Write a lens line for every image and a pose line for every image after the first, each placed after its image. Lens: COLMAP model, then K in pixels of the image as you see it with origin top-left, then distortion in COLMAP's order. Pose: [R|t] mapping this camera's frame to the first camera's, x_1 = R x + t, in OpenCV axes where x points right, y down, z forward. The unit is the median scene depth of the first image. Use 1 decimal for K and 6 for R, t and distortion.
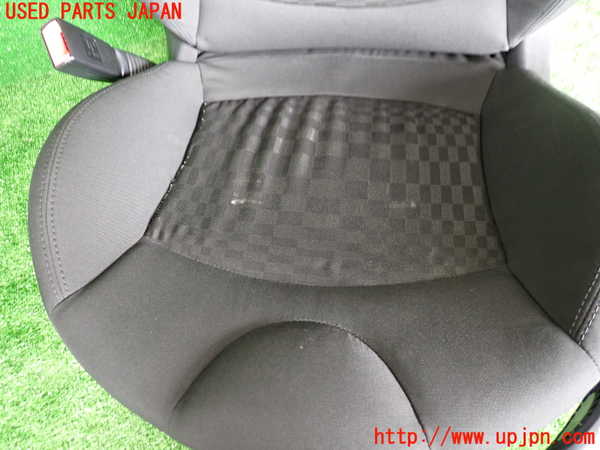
lens RADIAL K [[457.4, 0, 300.0], [0, 457.4, 225.0], [0, 0, 1]] dist [0.025251, 0.000276]
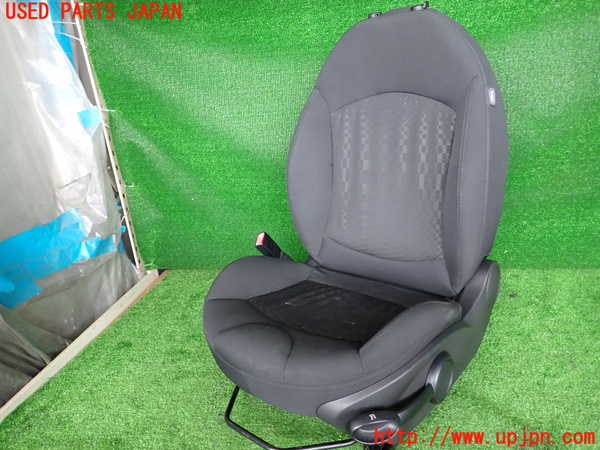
lens RADIAL K [[457.4, 0, 300.0], [0, 457.4, 225.0], [0, 0, 1]] dist [0.025251, 0.000276]
pose [[0.844893, 0.171930, -0.506552, 0.805307], [-0.446243, 0.748730, -0.490173, 0.600099], [0.294995, 0.640190, 0.709320, -0.688217]]
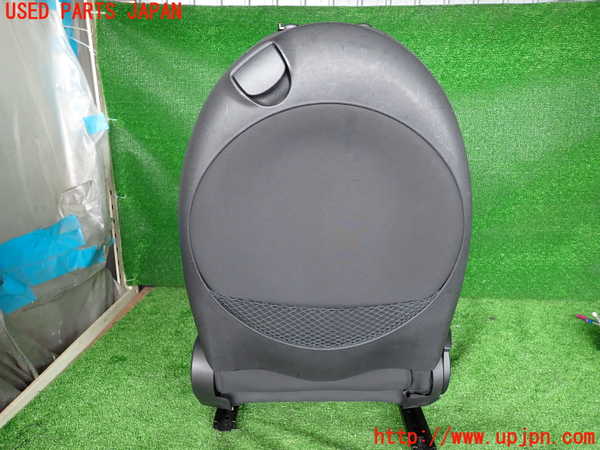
lens RADIAL K [[456.6, 0, 300.7], [0, 456.6, 227.4], [0, 0, 1]] dist [0.019972, 0.001307]
pose [[0.901286, 0.190598, -0.389045, 0.537433], [-0.405859, 0.685586, -0.604359, 0.840769], [0.151534, 0.702598, 0.695265, -0.766119]]
